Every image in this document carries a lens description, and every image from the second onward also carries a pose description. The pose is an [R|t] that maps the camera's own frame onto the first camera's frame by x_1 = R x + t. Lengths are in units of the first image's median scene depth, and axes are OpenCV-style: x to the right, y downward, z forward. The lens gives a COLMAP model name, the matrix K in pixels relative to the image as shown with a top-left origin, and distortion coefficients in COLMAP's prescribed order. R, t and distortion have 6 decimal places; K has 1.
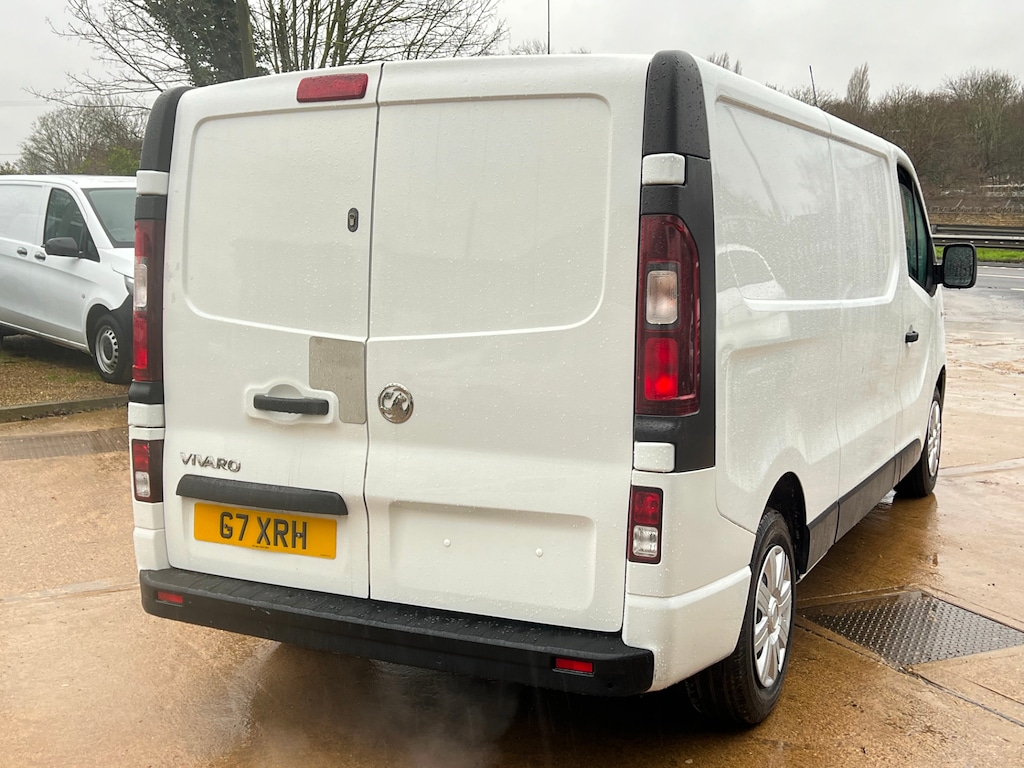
lens RADIAL K [[1176.0, 0, 515.9], [0, 1176.0, 382.0], [0, 0, 1]] dist [0.148971, -0.348541]
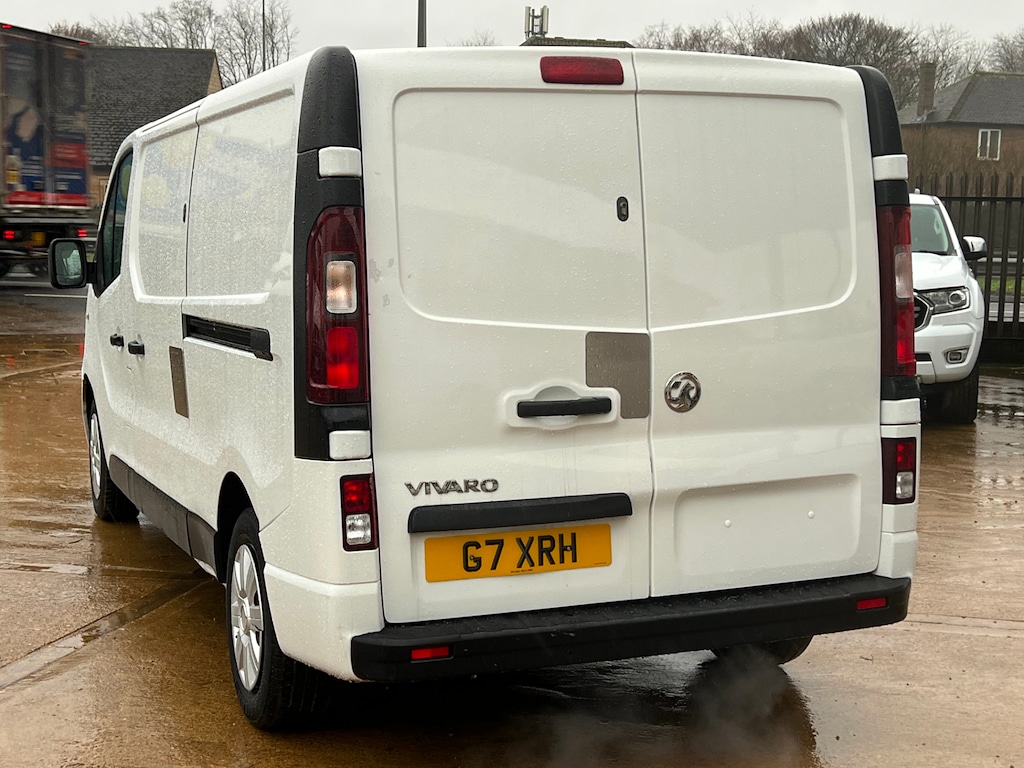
lens RADIAL K [[1525.9, 0, 515.2], [0, 1525.9, 382.5], [0, 0, 1]] dist [0.220518, -0.733909]
pose [[0.660035, -0.074958, 0.747486, -1.092532], [0.093478, 0.995471, 0.017284, -0.024080], [-0.745396, 0.058466, 0.664053, 0.228639]]
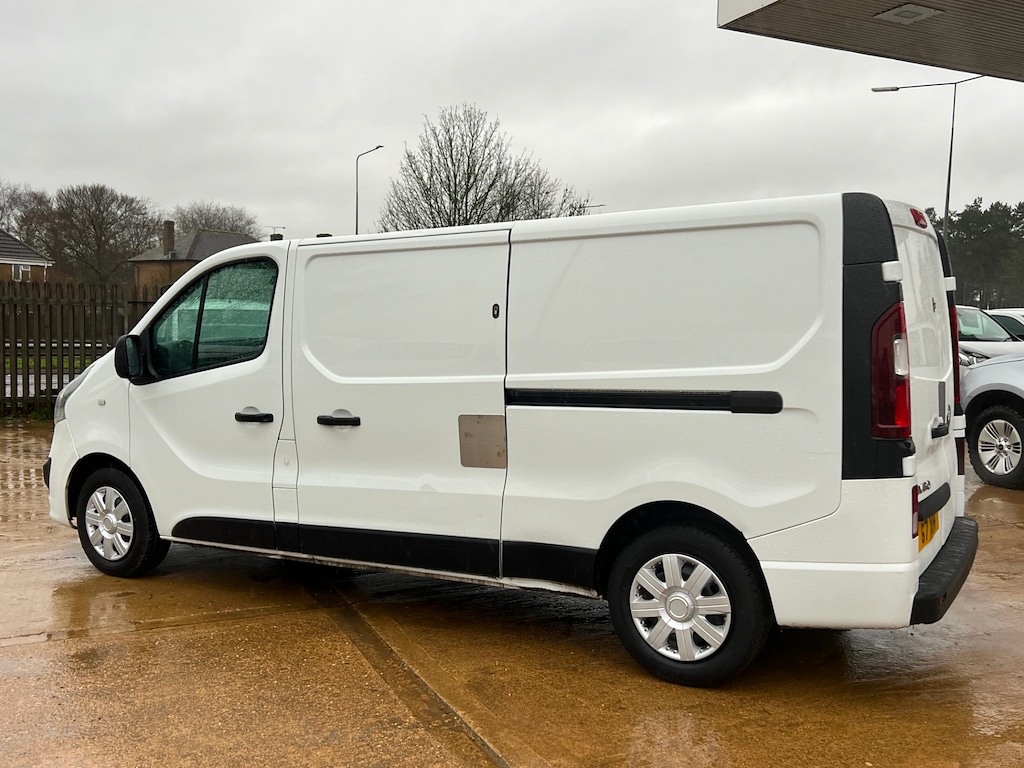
lens RADIAL K [[964.1, 0, 509.5], [0, 964.1, 383.5], [0, 0, 1]] dist [0.101667, -0.207584]
pose [[0.072052, -0.061194, 0.995522, -1.395267], [0.131991, 0.989923, 0.051297, -0.166175], [-0.988629, 0.127703, 0.079403, 1.394822]]
